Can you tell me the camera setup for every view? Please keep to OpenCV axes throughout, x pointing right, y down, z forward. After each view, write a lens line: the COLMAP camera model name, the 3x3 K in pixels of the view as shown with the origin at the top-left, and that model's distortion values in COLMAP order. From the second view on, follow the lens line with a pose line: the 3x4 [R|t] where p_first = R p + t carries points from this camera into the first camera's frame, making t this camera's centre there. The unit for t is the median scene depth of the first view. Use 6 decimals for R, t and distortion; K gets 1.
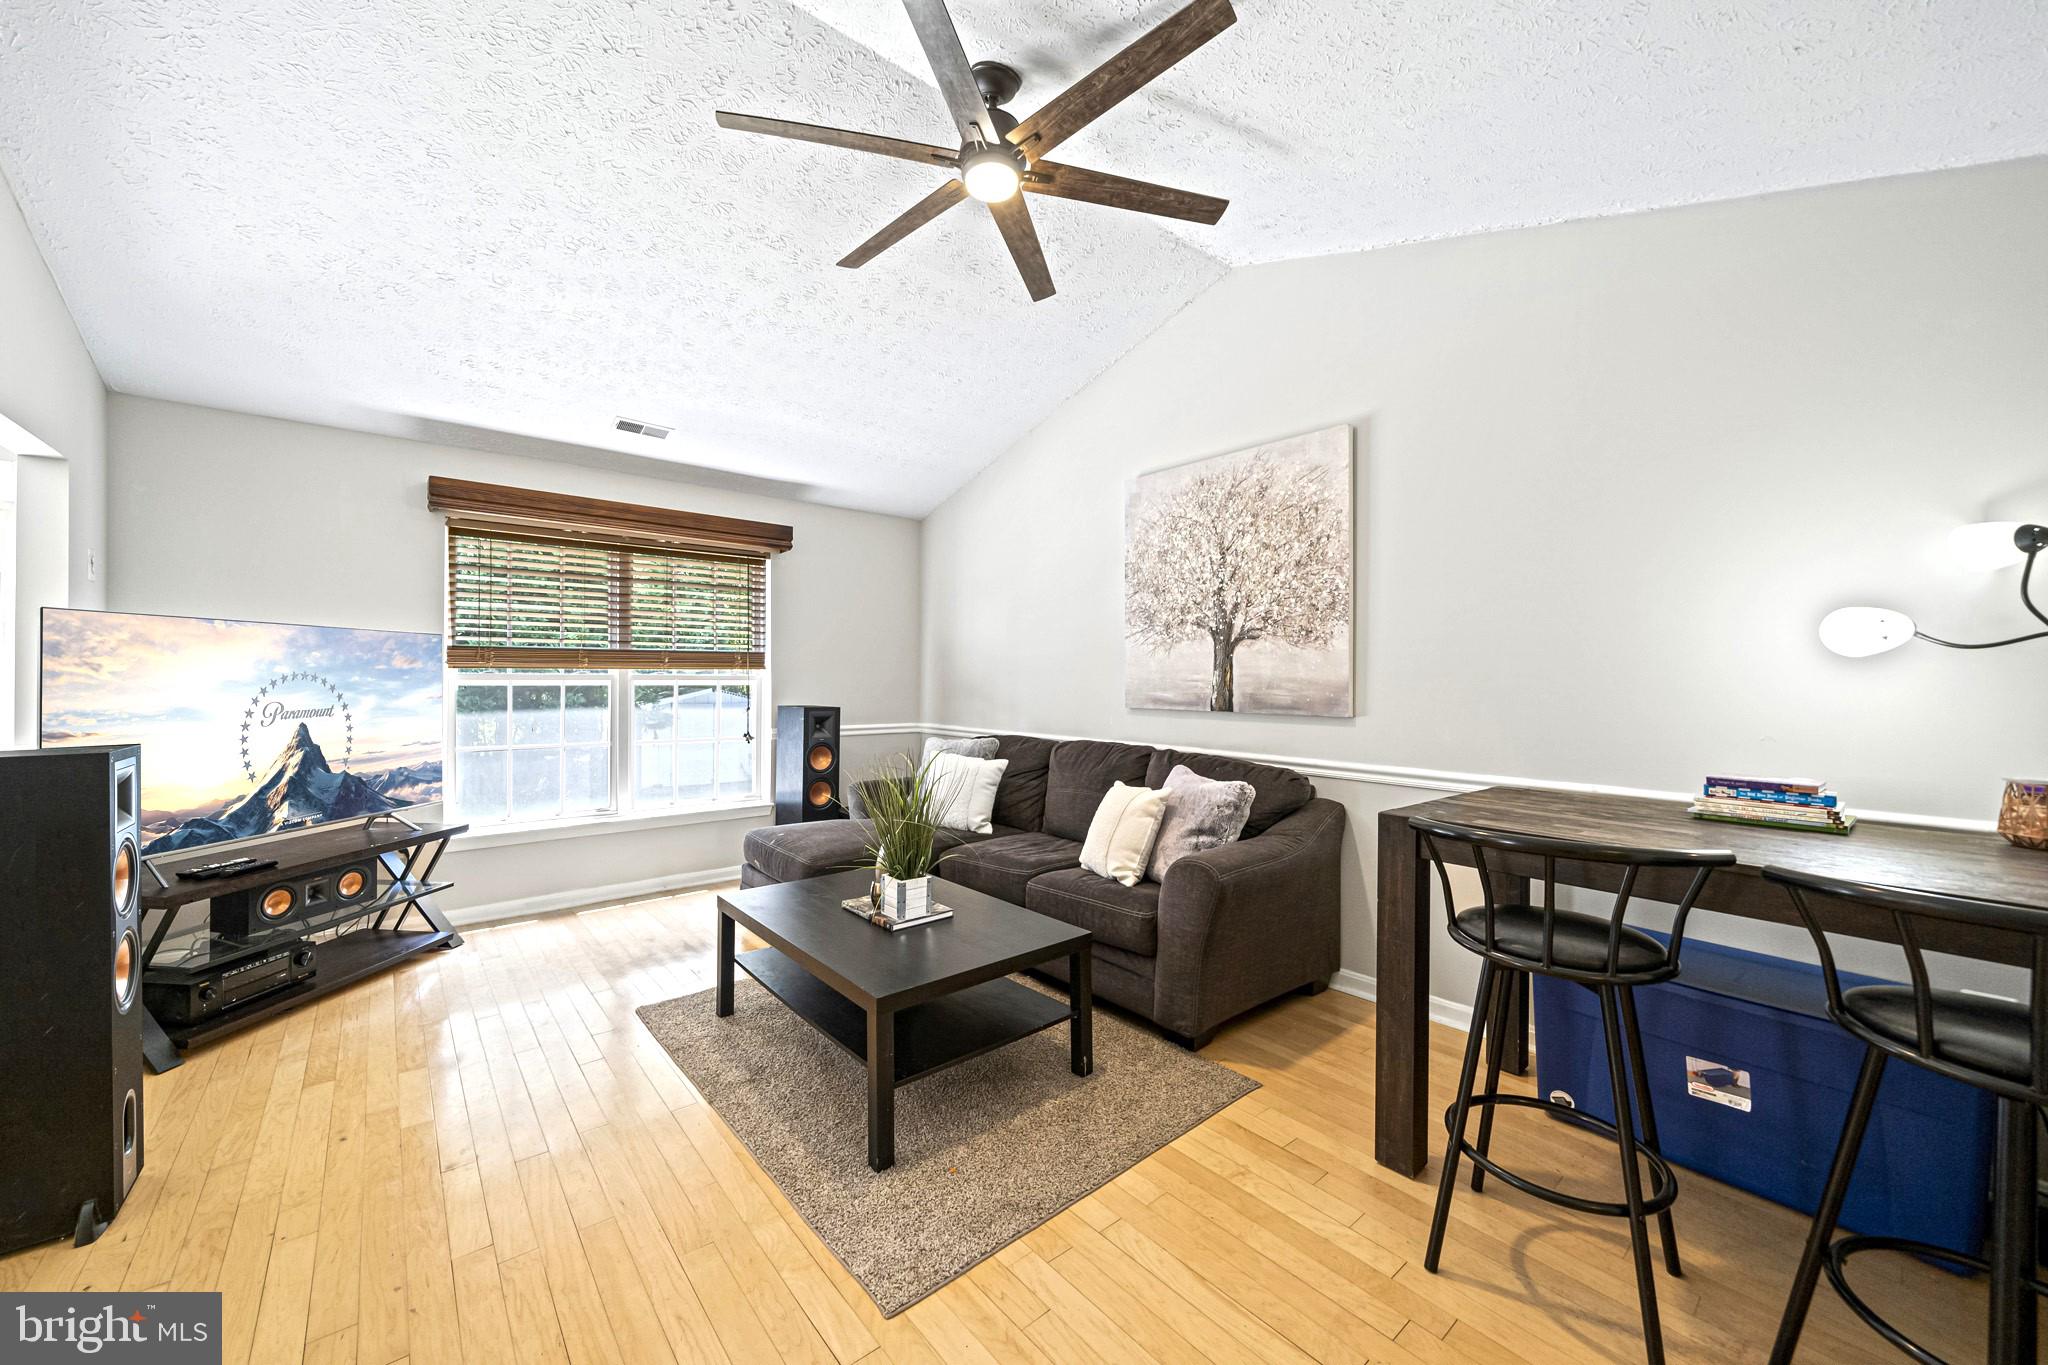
lens RADIAL K [[758.9, 0, 997.3], [0, 758.9, 678.4], [0, 0, 1]] dist [0.000229, -0.000045]
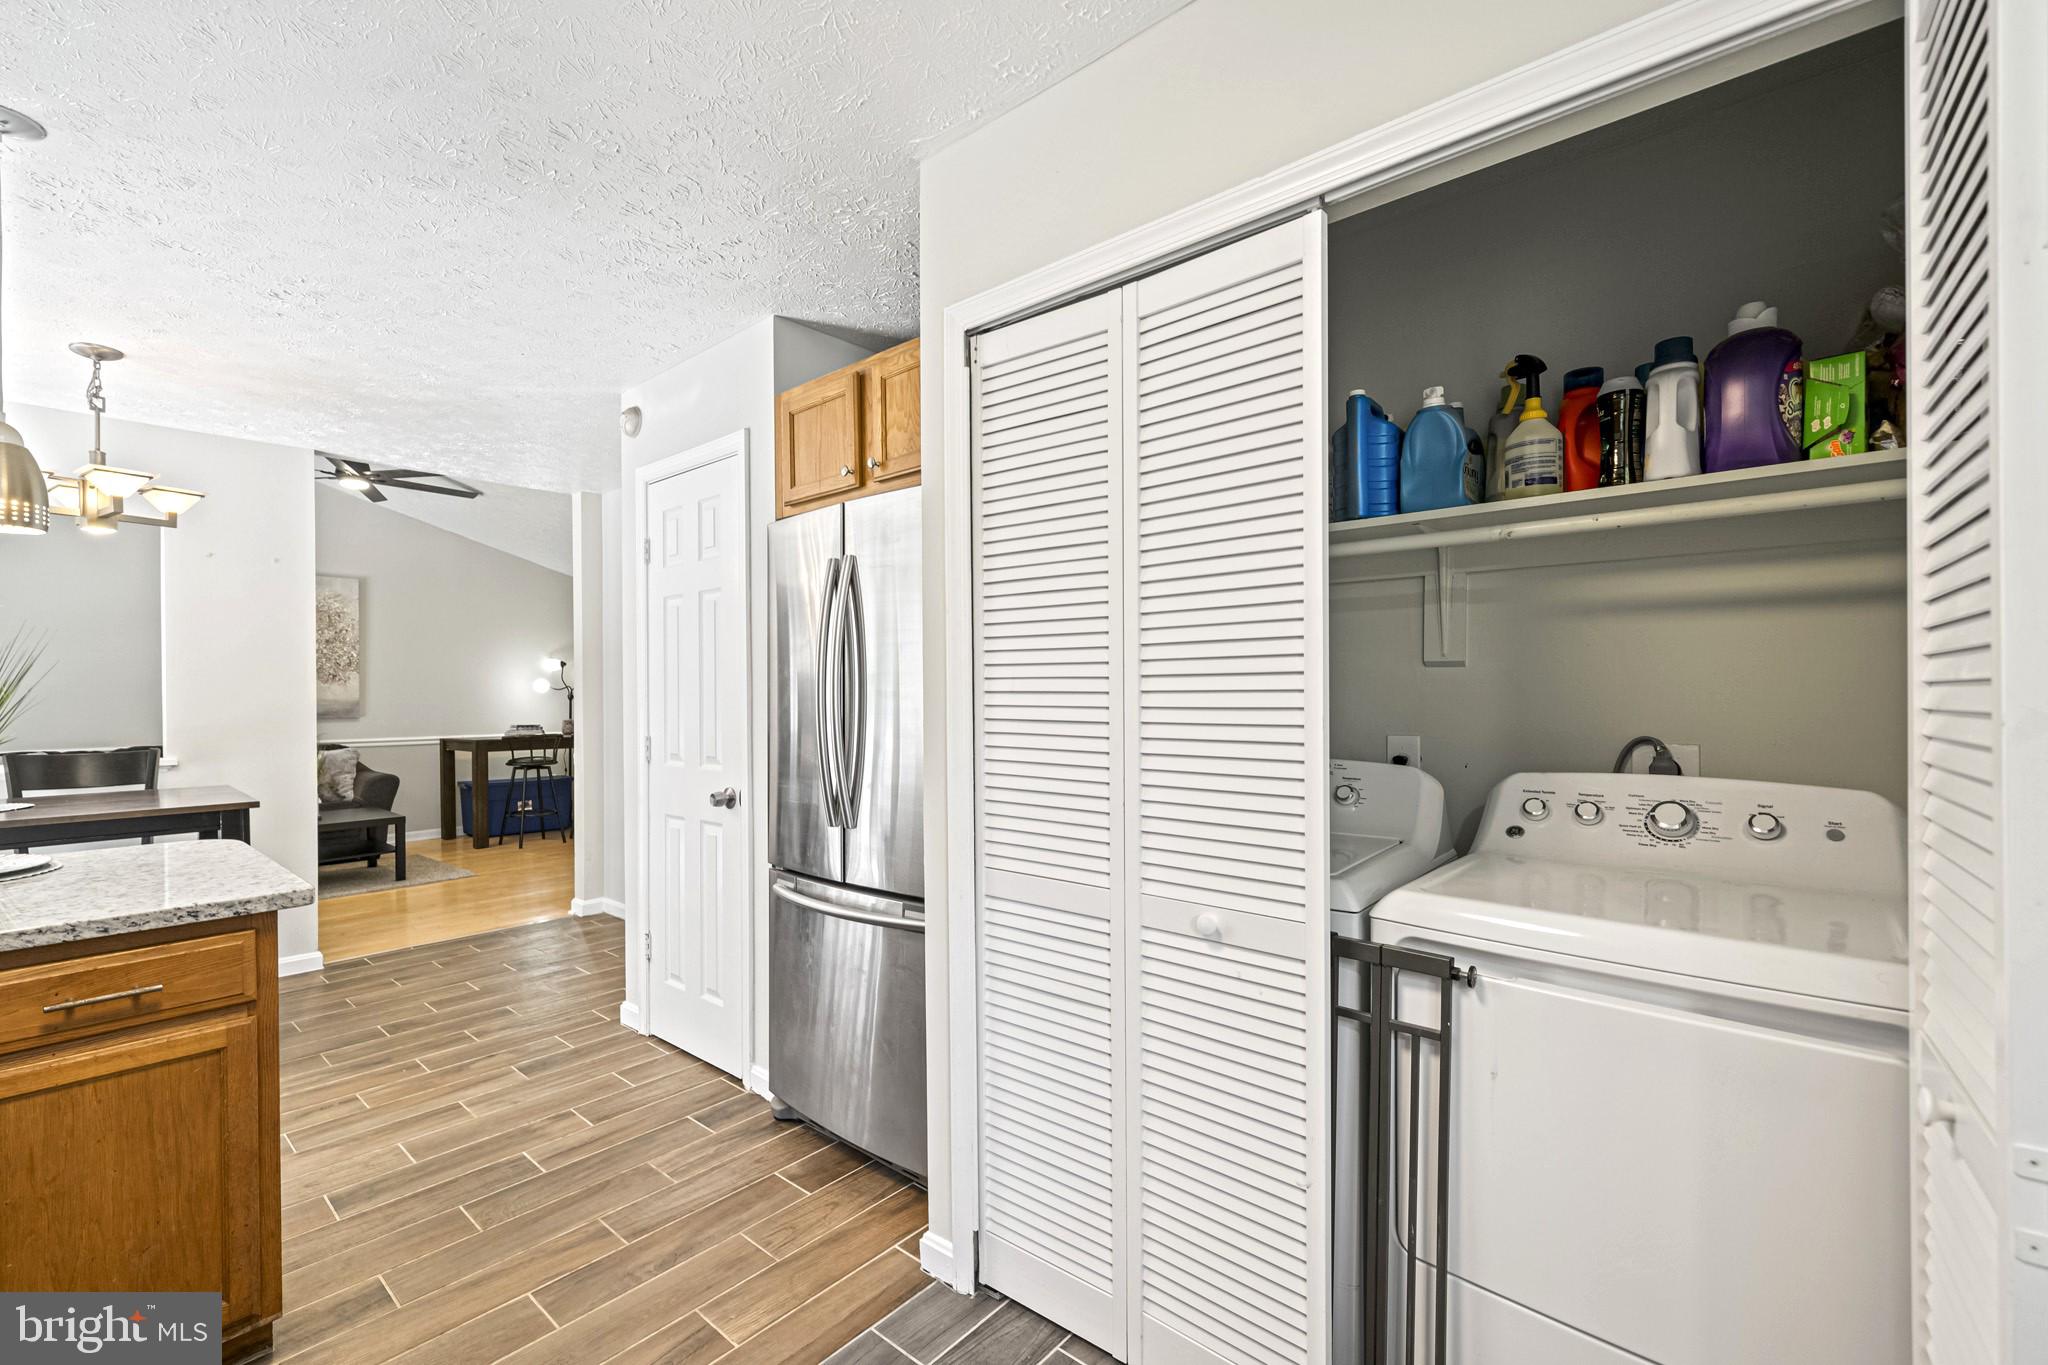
lens RADIAL K [[870.1, 0, 1020.4], [0, 870.1, 690.4], [0, 0, 1]] dist [-0.000560, -0.000333]
pose [[-0.168457, -0.002598, 0.985706, -2.069174], [0.004514, 0.999984, 0.003407, -0.022301], [-0.985699, 0.005024, -0.168443, -0.387781]]
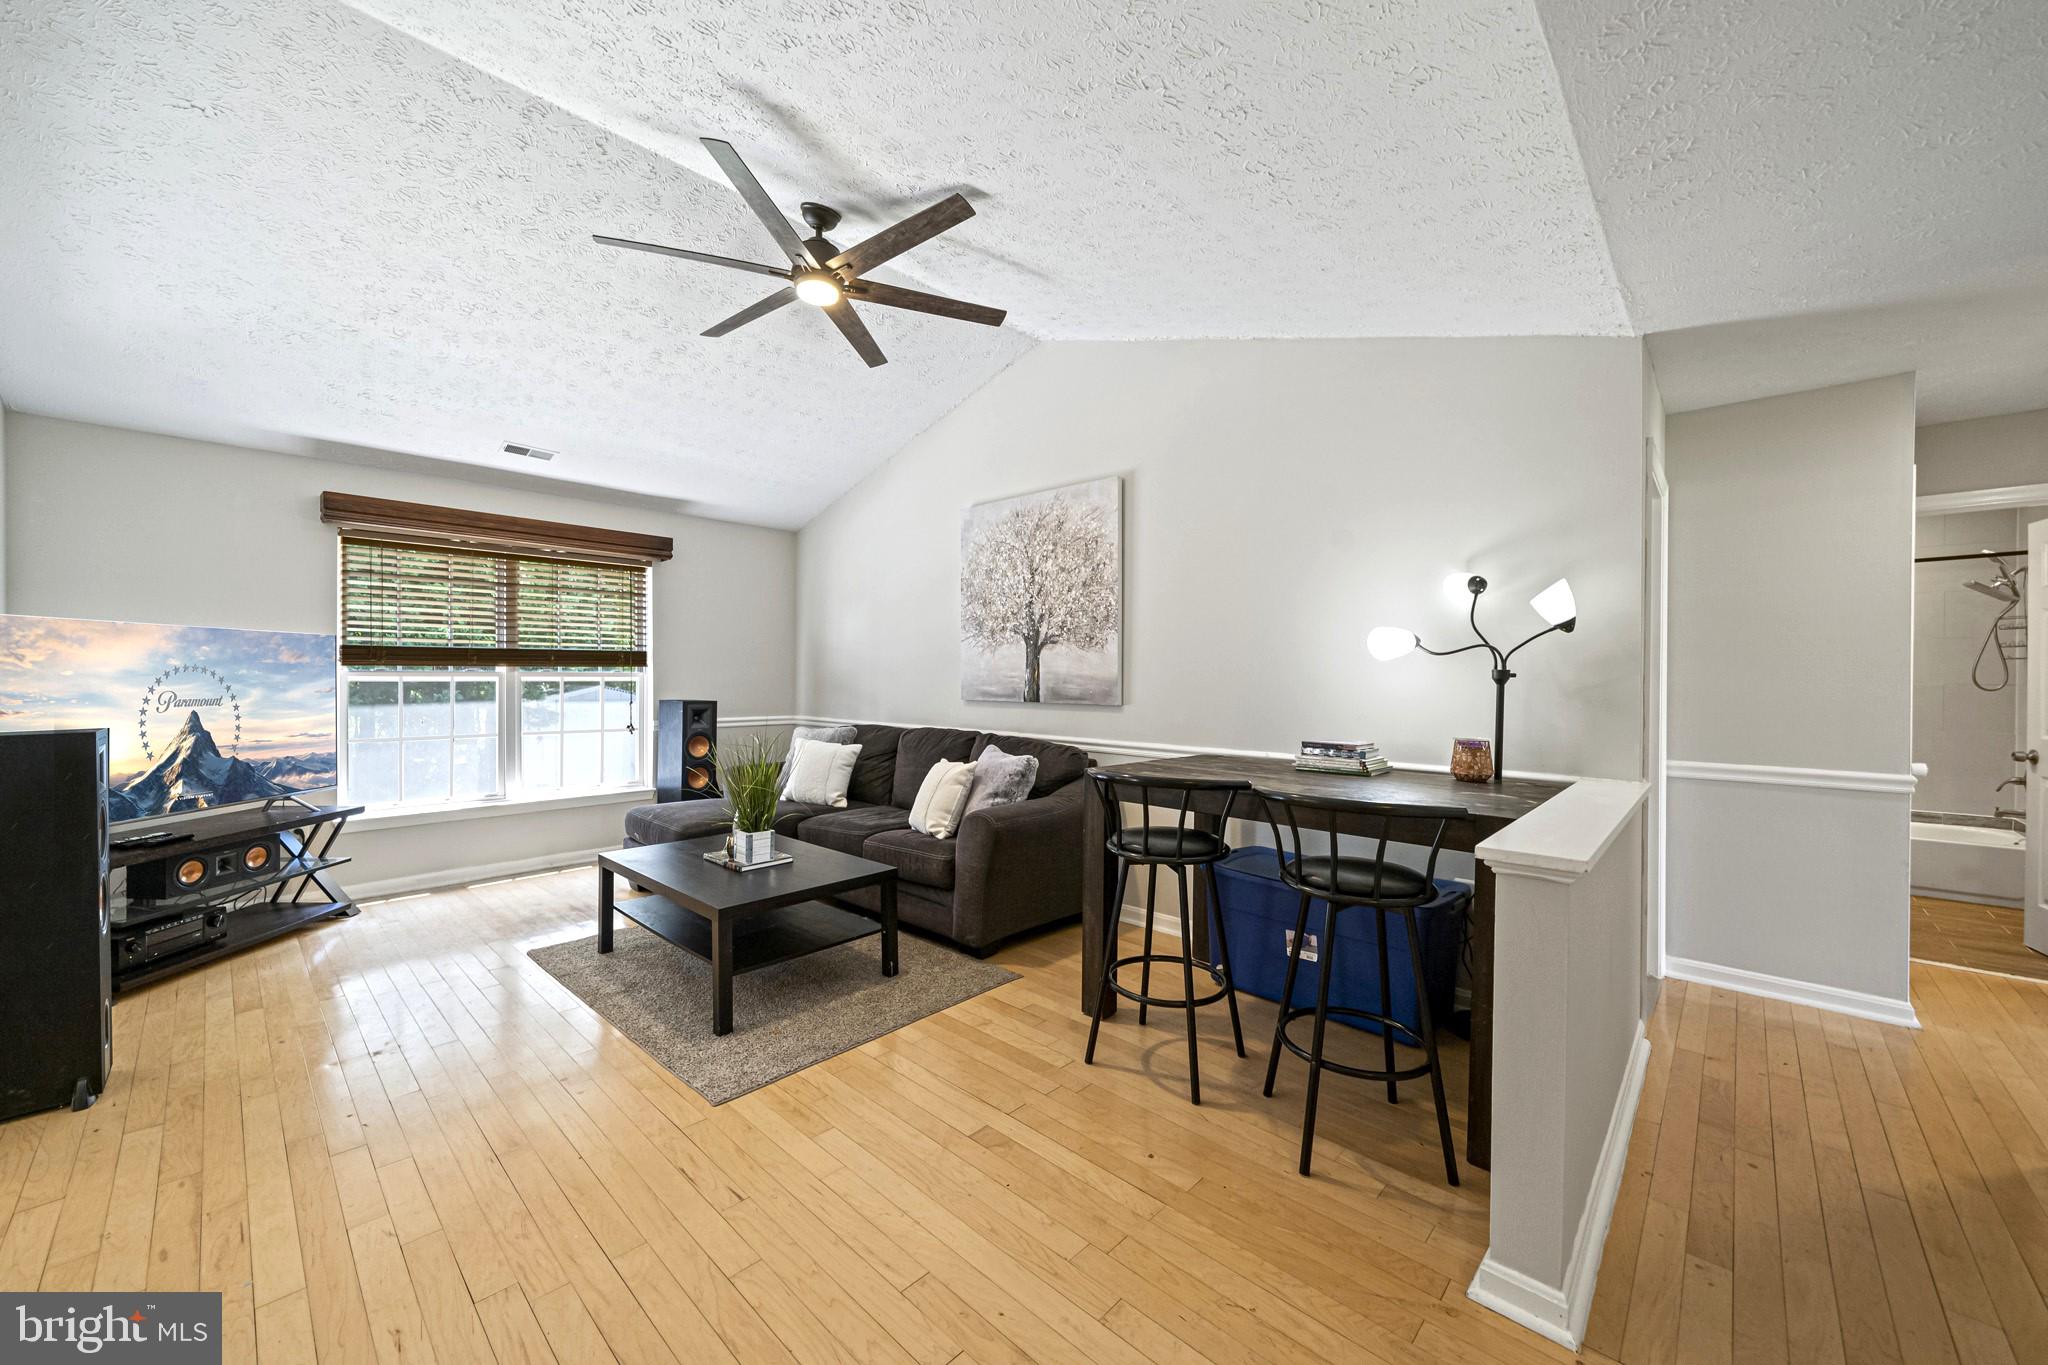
lens RADIAL K [[770.2, 0, 1001.7], [0, 770.2, 681.0], [0, 0, 1]] dist [-0.000772, 0.000057]
pose [[0.992947, -0.000723, 0.118558, 0.104075], [-0.000061, 0.999978, 0.006609, 0.001217], [-0.118560, -0.006570, 0.992925, -0.245799]]
